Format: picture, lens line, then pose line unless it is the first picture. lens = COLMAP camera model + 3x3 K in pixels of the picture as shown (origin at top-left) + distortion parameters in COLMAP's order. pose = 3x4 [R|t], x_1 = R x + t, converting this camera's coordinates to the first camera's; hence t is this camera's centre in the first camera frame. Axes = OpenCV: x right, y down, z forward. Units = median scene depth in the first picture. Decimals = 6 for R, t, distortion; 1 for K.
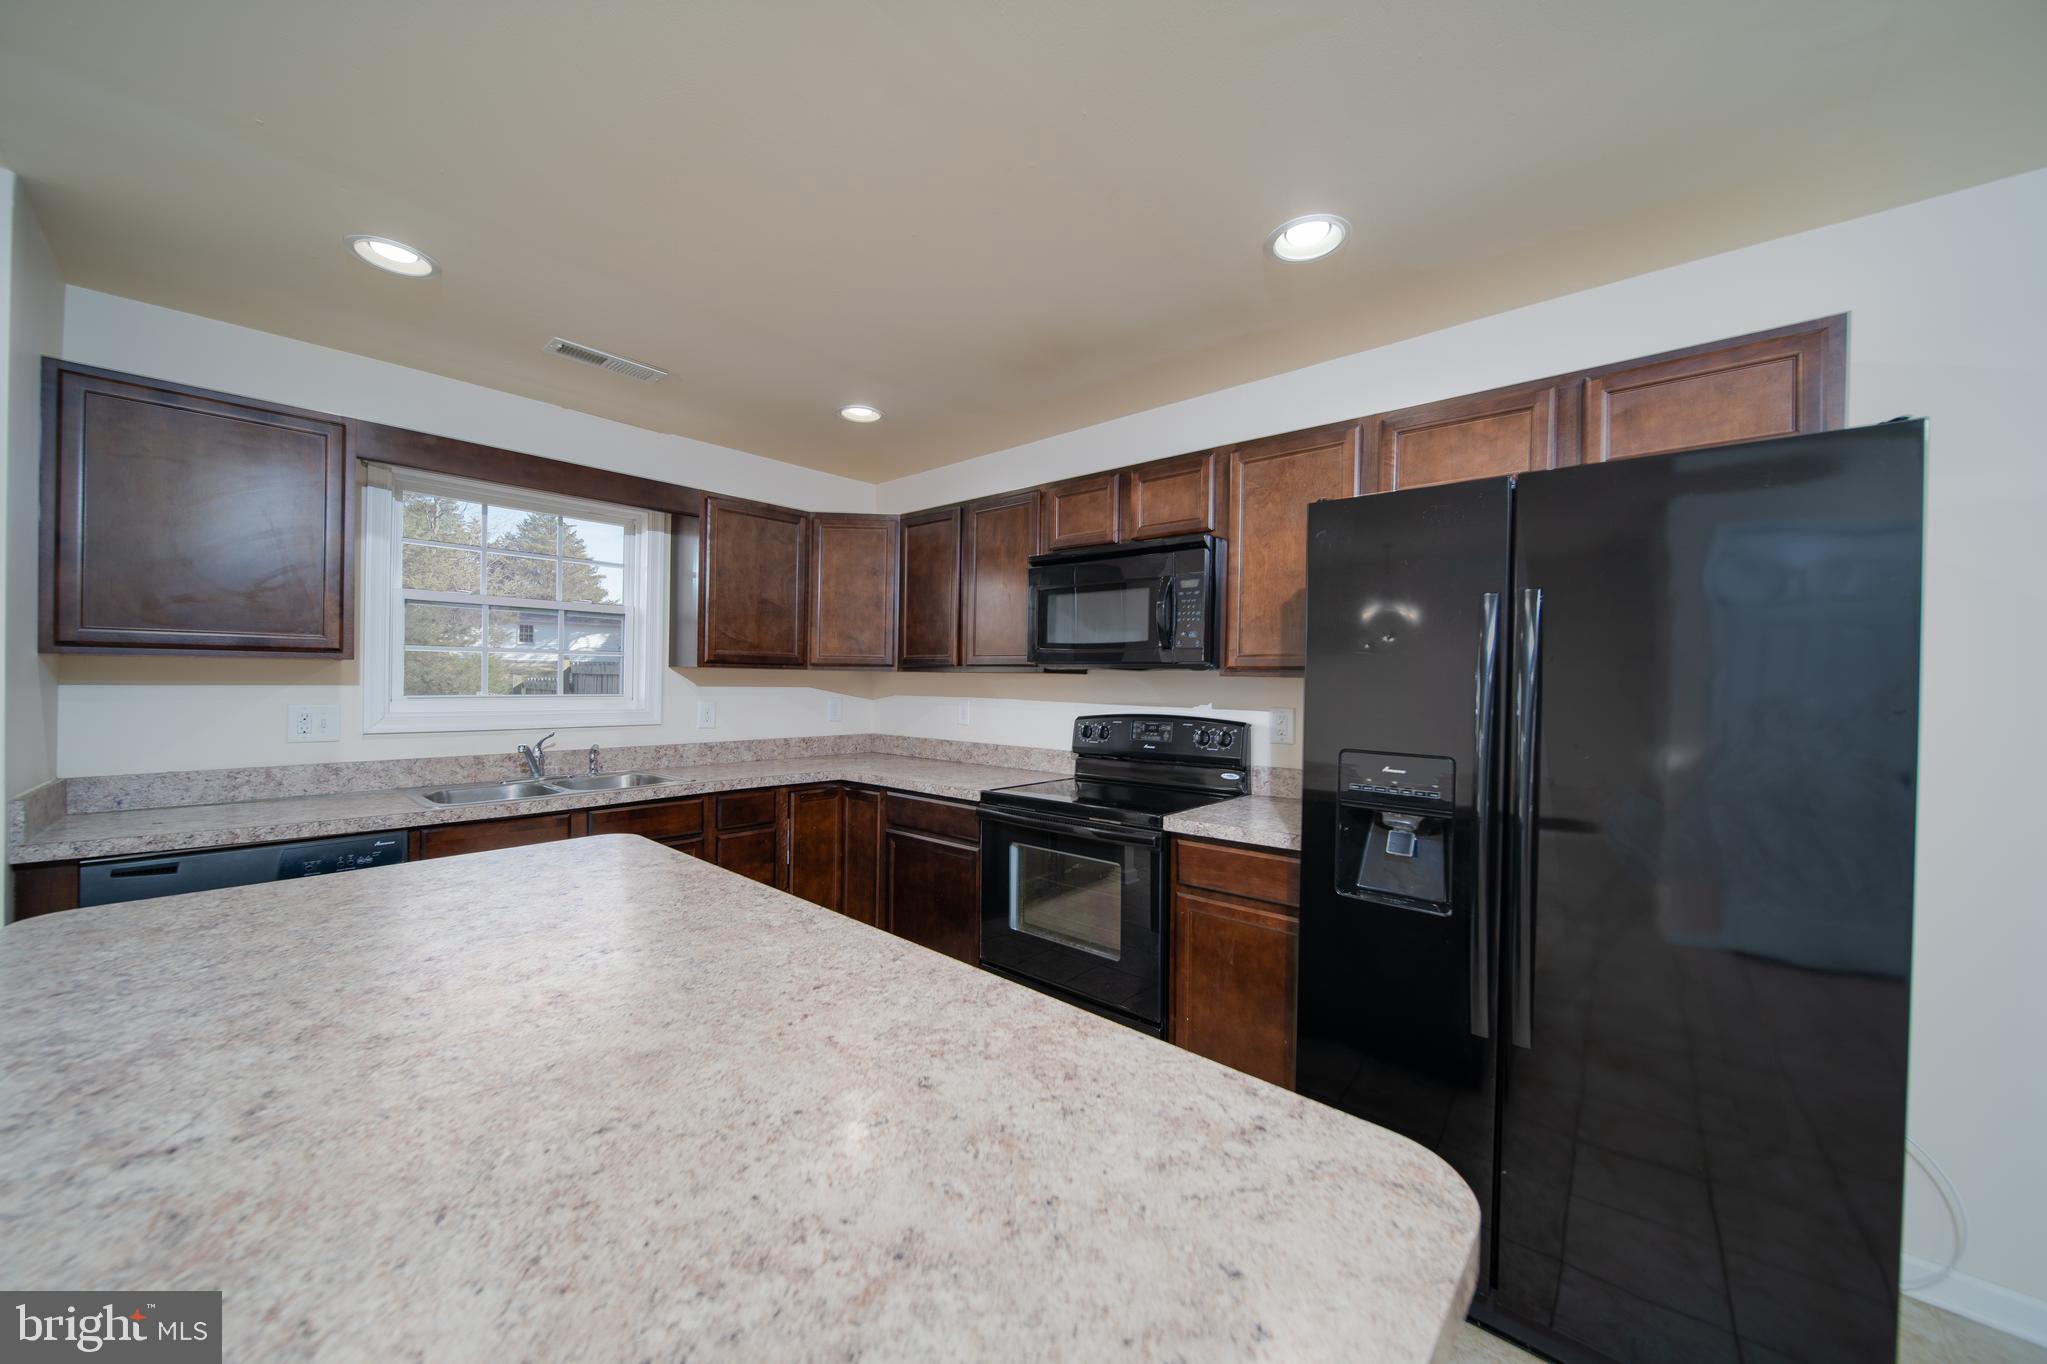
lens RADIAL K [[730.5, 0, 1015.6], [0, 730.5, 678.9], [0, 0, 1]] dist [-0.002841, -0.000227]
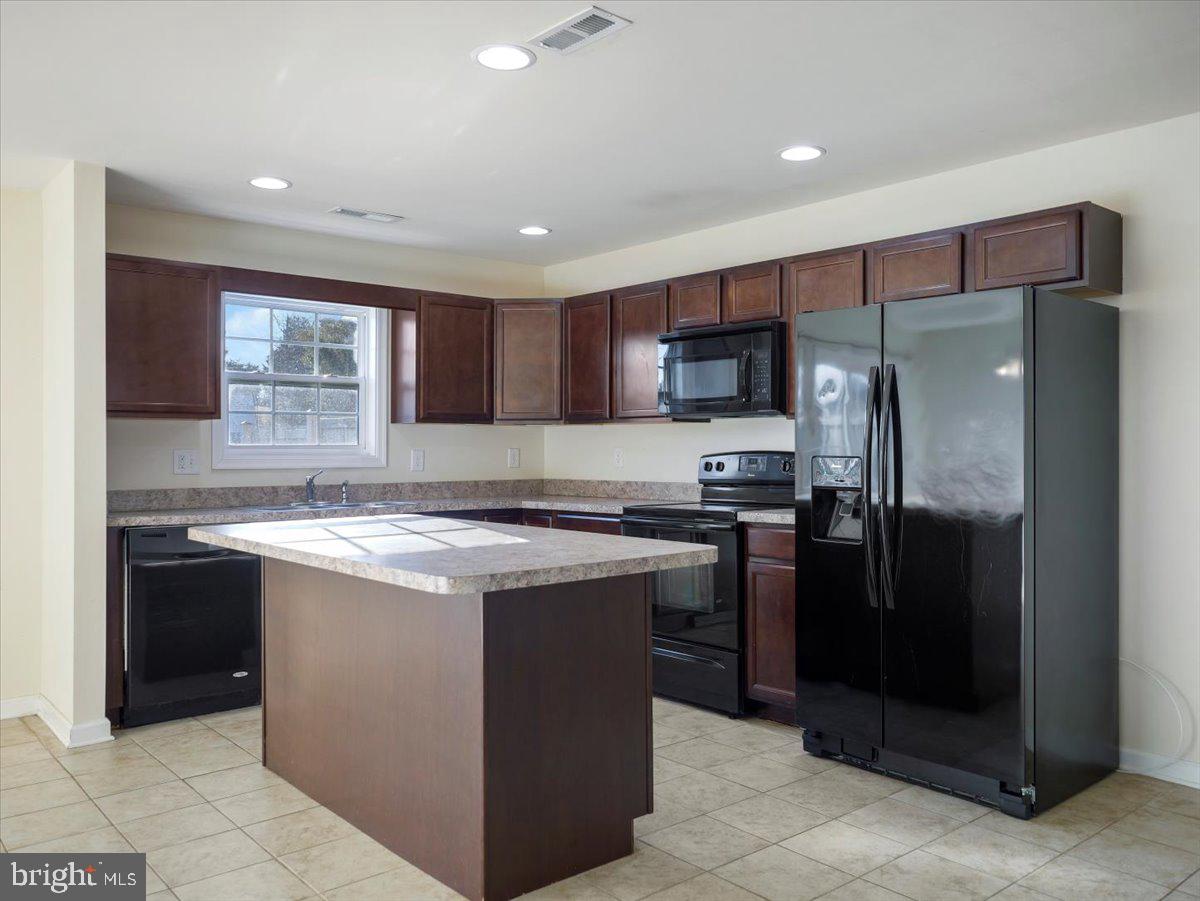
lens RADIAL K [[955.4, 0, 593.2], [0, 955.4, 443.3], [0, 0, 1]] dist [0.010801, 0.003515]
pose [[0.990652, -0.015988, -0.135472, 0.132028], [0.015312, 0.999865, -0.006032, 0.040528], [0.135551, 0.003902, 0.990763, -0.745407]]
